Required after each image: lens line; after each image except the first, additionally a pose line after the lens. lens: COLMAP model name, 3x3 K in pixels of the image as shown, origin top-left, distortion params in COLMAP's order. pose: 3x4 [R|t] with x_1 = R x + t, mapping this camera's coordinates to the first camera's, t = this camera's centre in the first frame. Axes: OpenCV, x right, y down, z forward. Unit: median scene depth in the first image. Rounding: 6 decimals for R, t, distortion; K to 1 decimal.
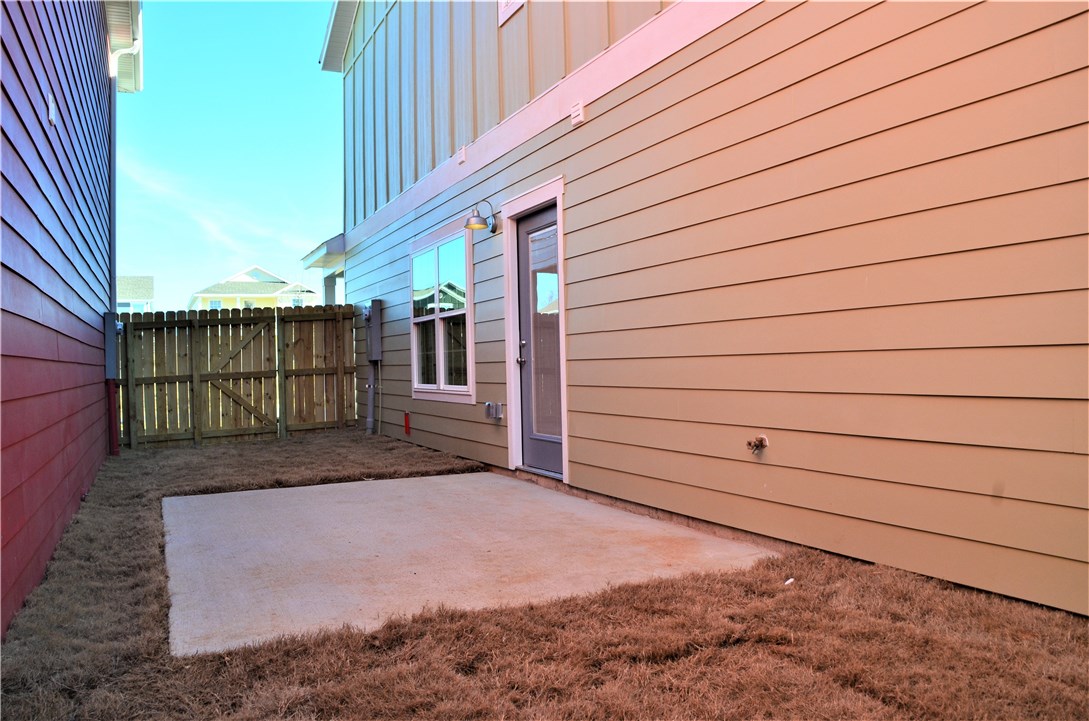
lens RADIAL K [[848.9, 0, 541.2], [0, 848.9, 361.9], [0, 0, 1]] dist [-0.164353, 0.102001]
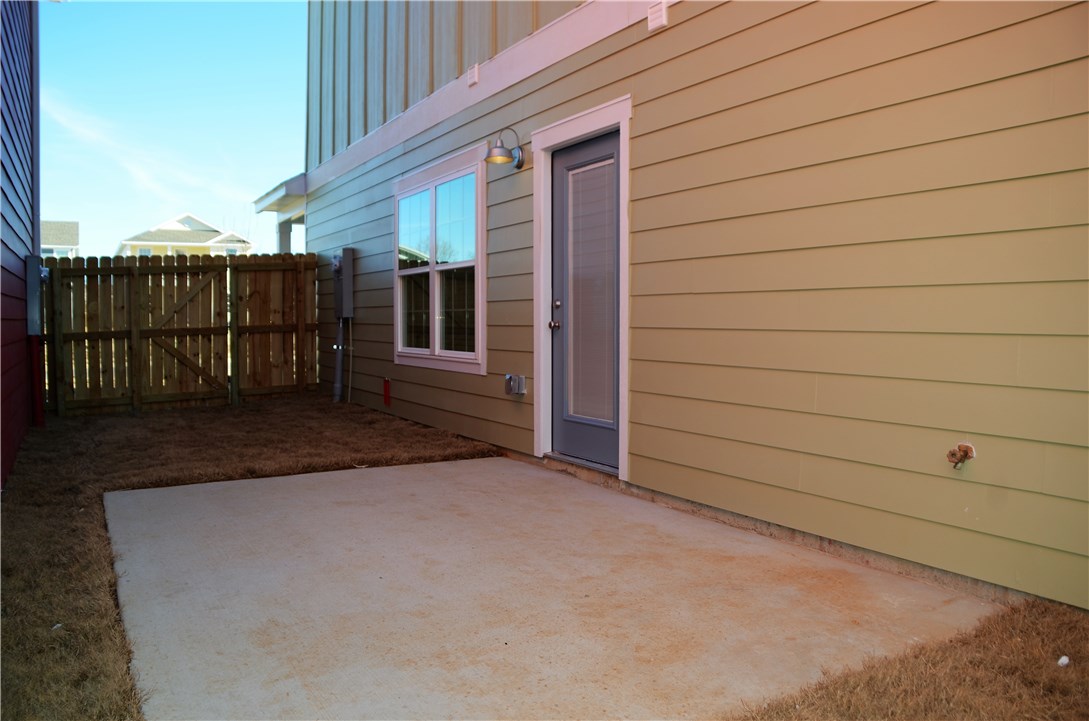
lens RADIAL K [[848.9, 0, 544.9], [0, 848.9, 362.0], [0, 0, 1]] dist [-0.164353, 0.102001]
pose [[0.996533, 0.018080, 0.081207, -0.093048], [-0.022182, 0.998508, 0.049890, -0.006411], [-0.080184, -0.051519, 0.995448, 0.173333]]
